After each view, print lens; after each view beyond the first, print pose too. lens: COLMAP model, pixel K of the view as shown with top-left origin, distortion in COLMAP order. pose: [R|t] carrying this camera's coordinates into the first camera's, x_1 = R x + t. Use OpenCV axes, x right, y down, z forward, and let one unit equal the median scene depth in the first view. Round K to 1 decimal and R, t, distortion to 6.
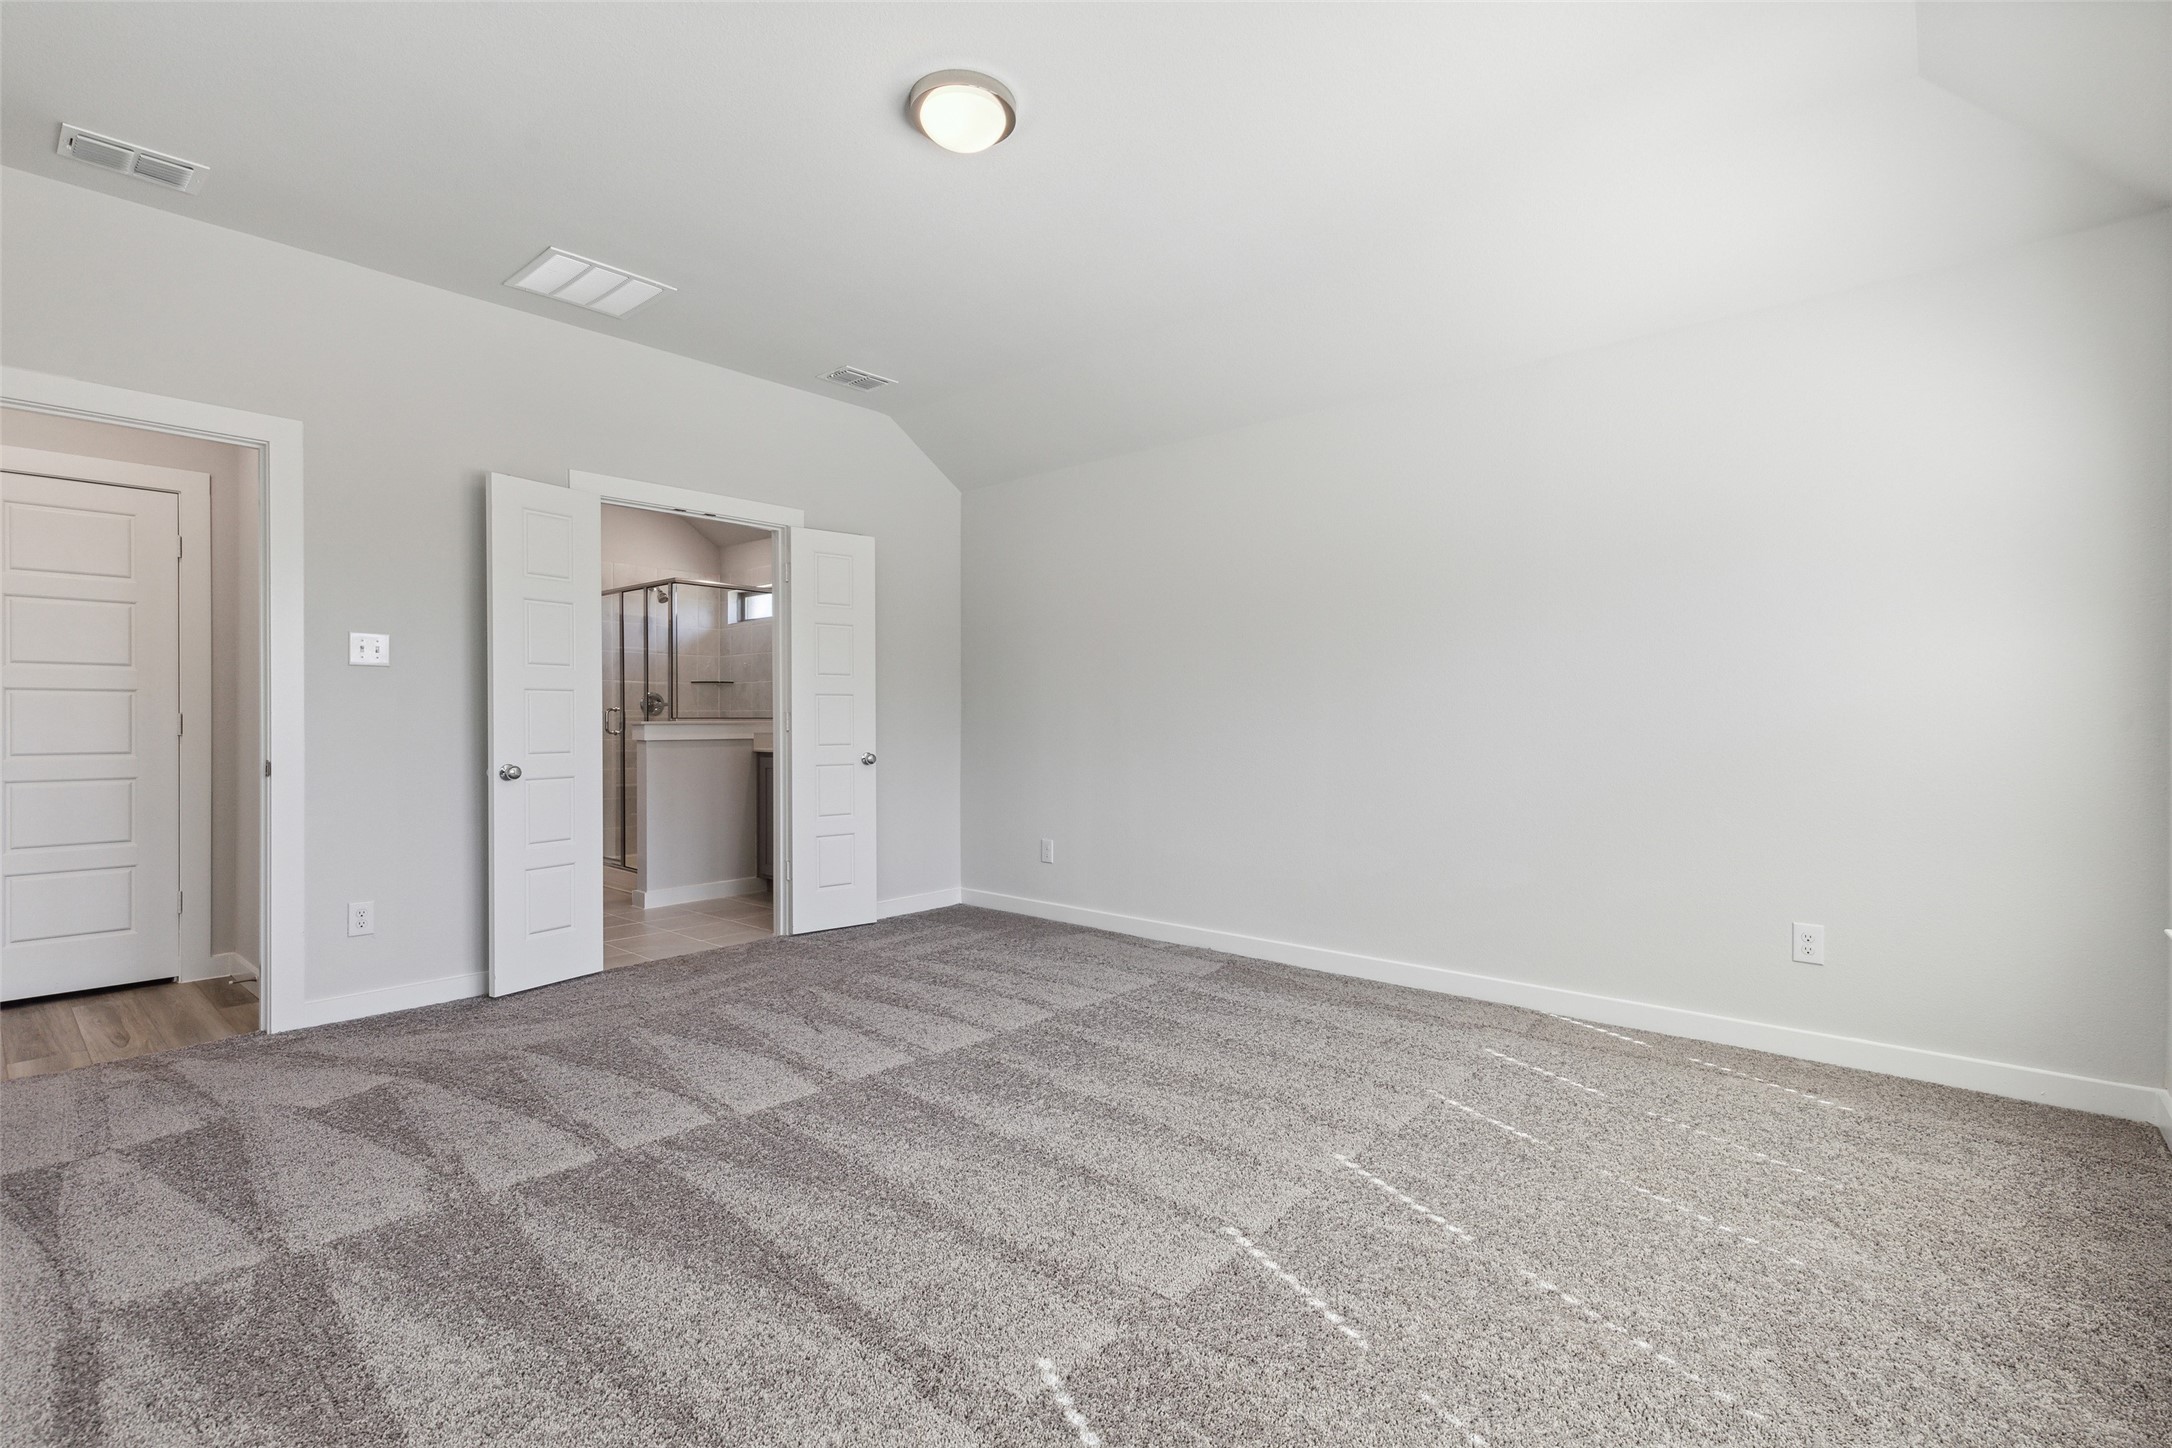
lens RADIAL K [[993.2, 0, 1087.4], [0, 993.2, 720.3], [0, 0, 1]] dist [-0.000516, -0.000155]
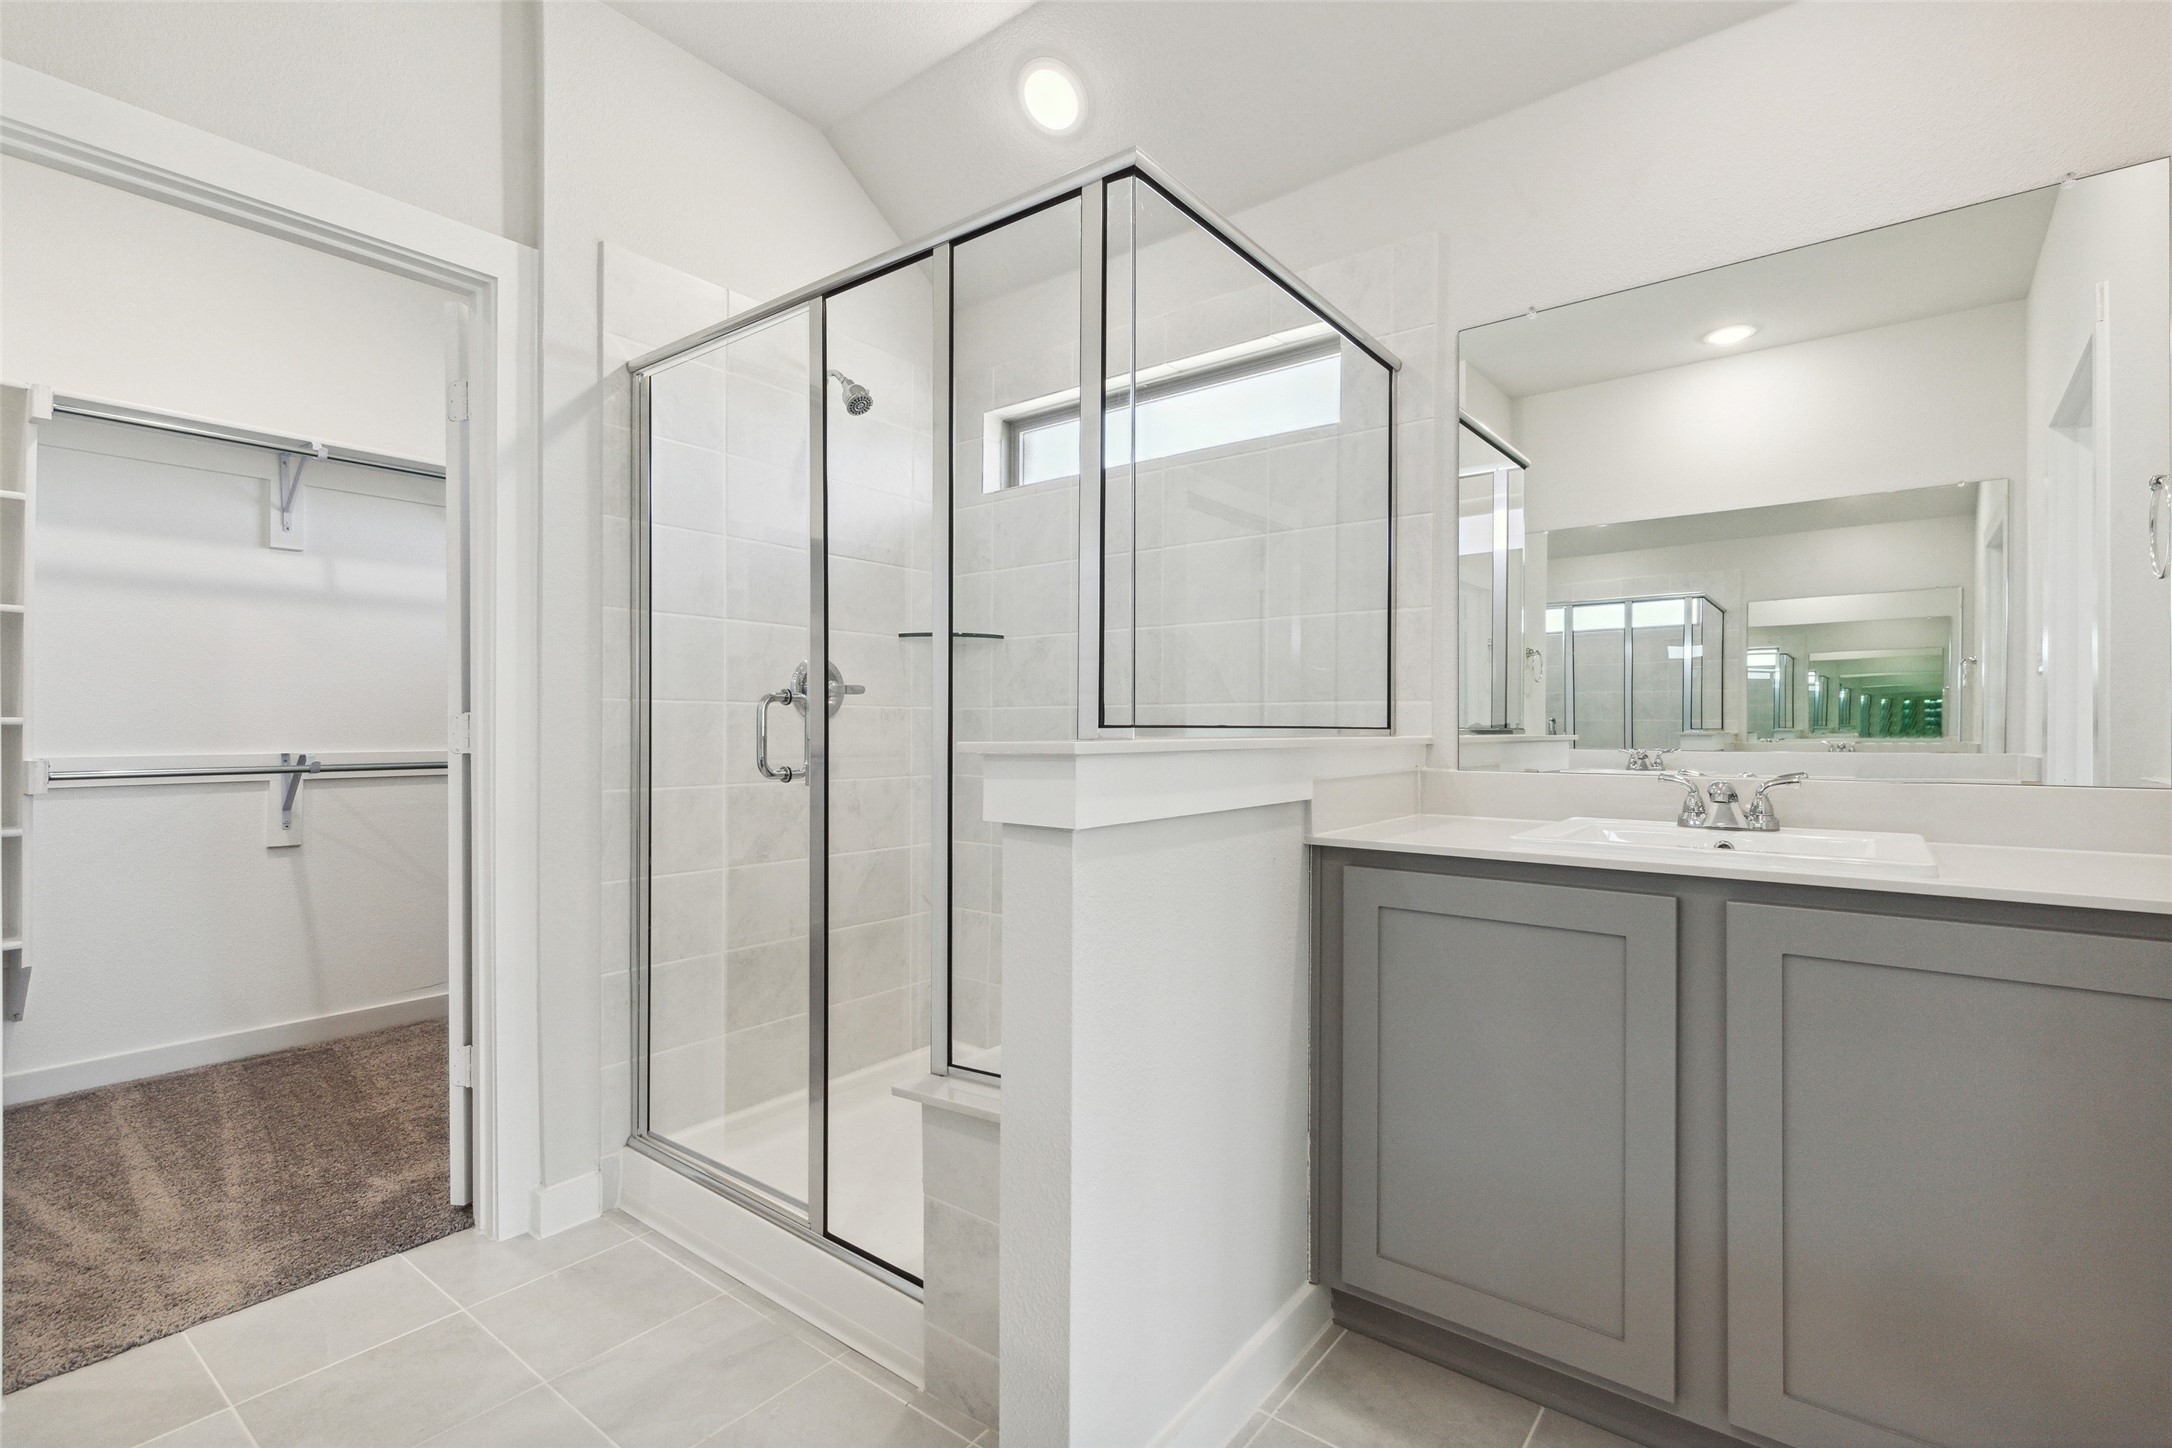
lens RADIAL K [[993.2, 0, 1088.9], [0, 993.2, 726.8], [0, 0, 1]] dist [-0.000516, -0.000155]
pose [[0.998238, 0.005780, 0.059047, -0.415667], [-0.005350, 0.999958, -0.007439, 0.000343], [-0.059087, 0.007110, 0.998227, 0.719524]]
